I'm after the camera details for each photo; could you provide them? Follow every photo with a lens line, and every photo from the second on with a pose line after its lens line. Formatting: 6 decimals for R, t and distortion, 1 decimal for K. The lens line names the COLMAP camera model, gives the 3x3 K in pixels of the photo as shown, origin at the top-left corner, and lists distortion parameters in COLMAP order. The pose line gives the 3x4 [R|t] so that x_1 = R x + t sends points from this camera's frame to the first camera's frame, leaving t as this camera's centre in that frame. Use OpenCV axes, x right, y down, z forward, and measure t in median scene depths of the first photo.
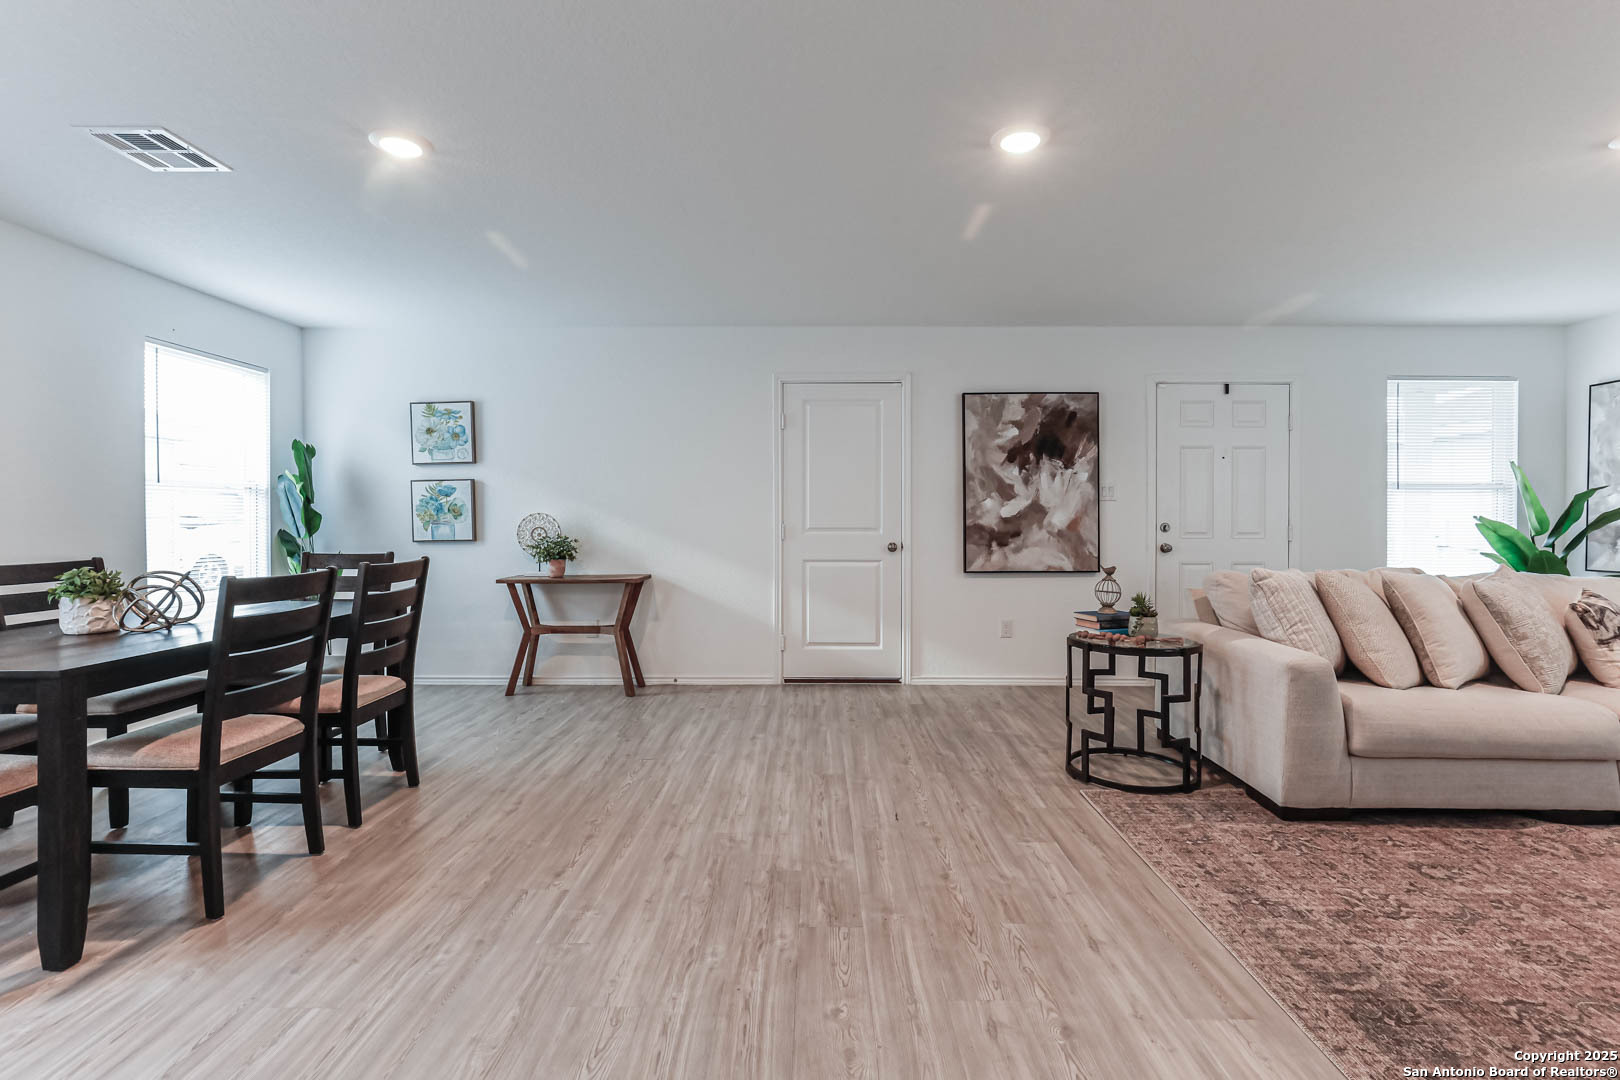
lens RADIAL K [[732.0, 0, 809.3], [0, 732.0, 524.7], [0, 0, 1]] dist [-0.023232, 0.009695]
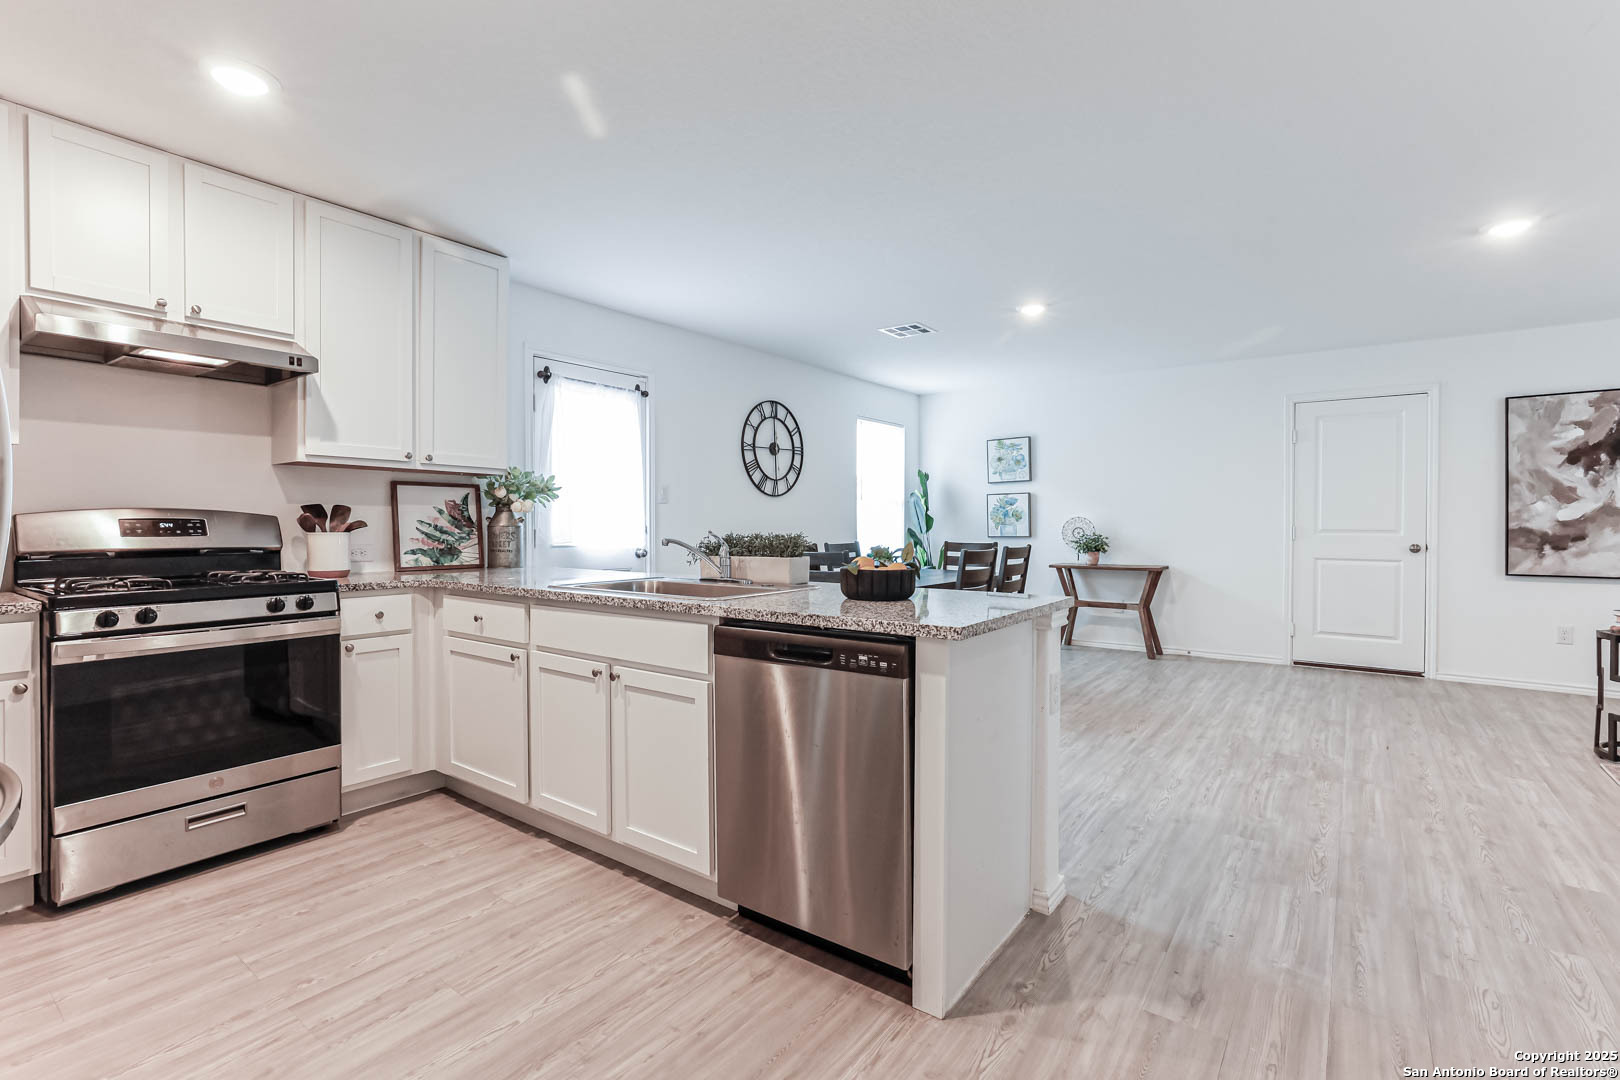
lens RADIAL K [[738.0, 0, 816.3], [0, 738.0, 531.6], [0, 0, 1]] dist [-0.015134, 0.008035]
pose [[0.812870, 0.010007, -0.582360, 0.045960], [-0.006356, 0.999945, 0.008311, 0.004787], [0.582411, -0.003055, 0.812889, -0.654051]]
